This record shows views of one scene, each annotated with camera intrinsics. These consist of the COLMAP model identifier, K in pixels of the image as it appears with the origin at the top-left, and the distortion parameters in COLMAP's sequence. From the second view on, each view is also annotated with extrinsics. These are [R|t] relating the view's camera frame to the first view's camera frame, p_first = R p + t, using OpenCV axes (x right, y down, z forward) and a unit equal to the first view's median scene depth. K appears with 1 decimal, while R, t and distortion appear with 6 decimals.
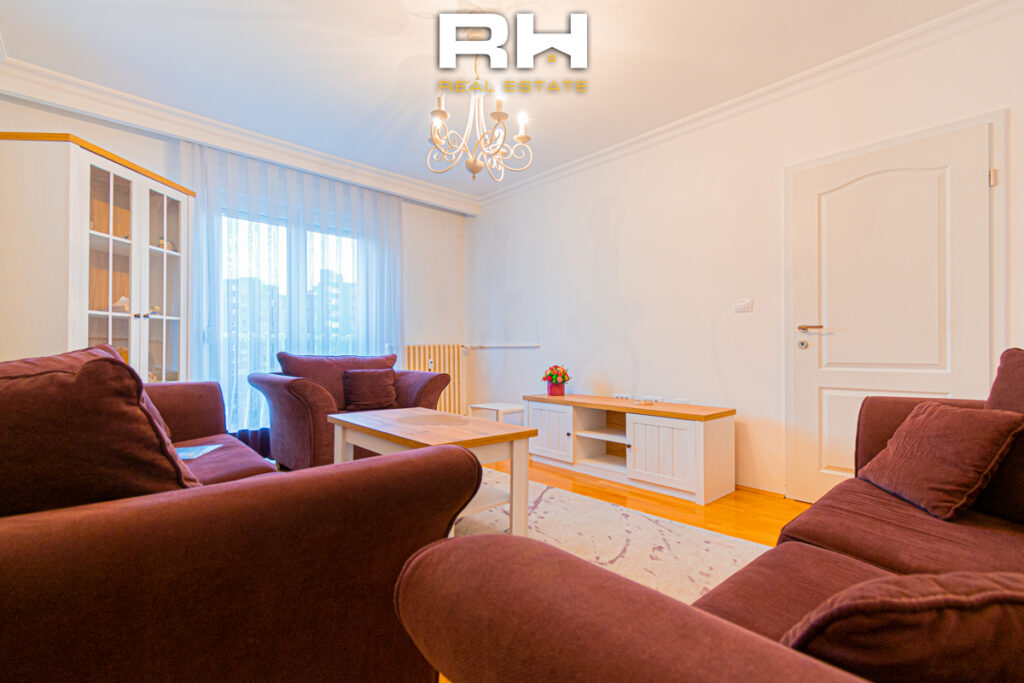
lens RADIAL K [[468.6, 0, 512.1], [0, 468.6, 345.3], [0, 0, 1]] dist [-0.000382, 0.001089]
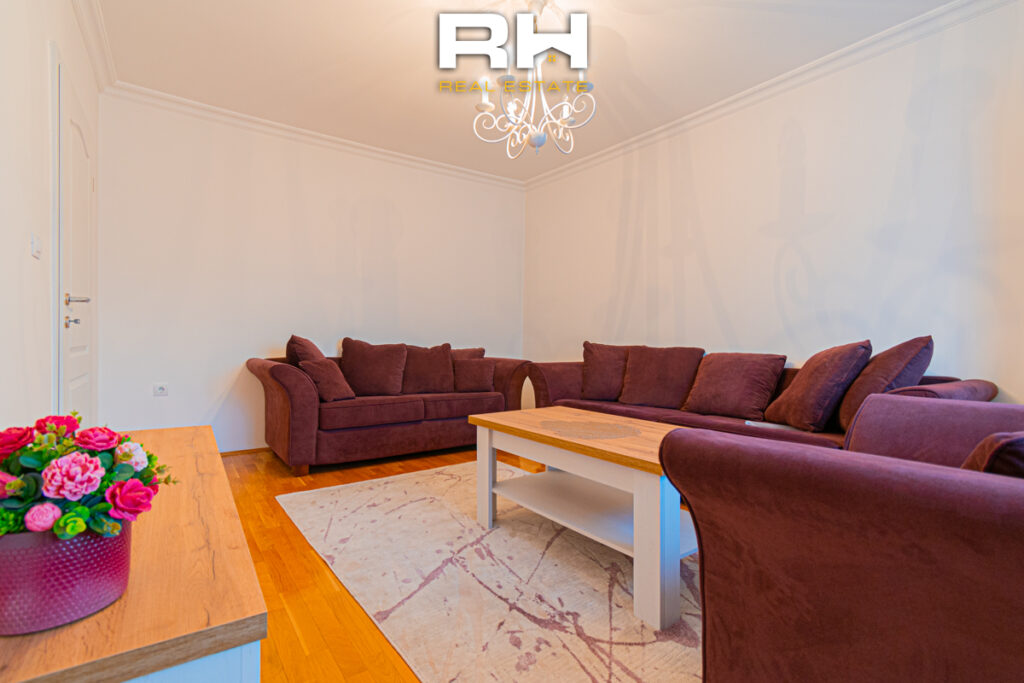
lens RADIAL K [[468.6, 0, 511.6], [0, 468.6, 341.3], [0, 0, 1]] dist [-0.000382, 0.001089]
pose [[-0.995632, -0.000714, 0.093357, -0.112365], [-0.001501, 0.999964, -0.008361, 0.033131], [-0.093348, -0.008464, -0.995598, 1.756547]]
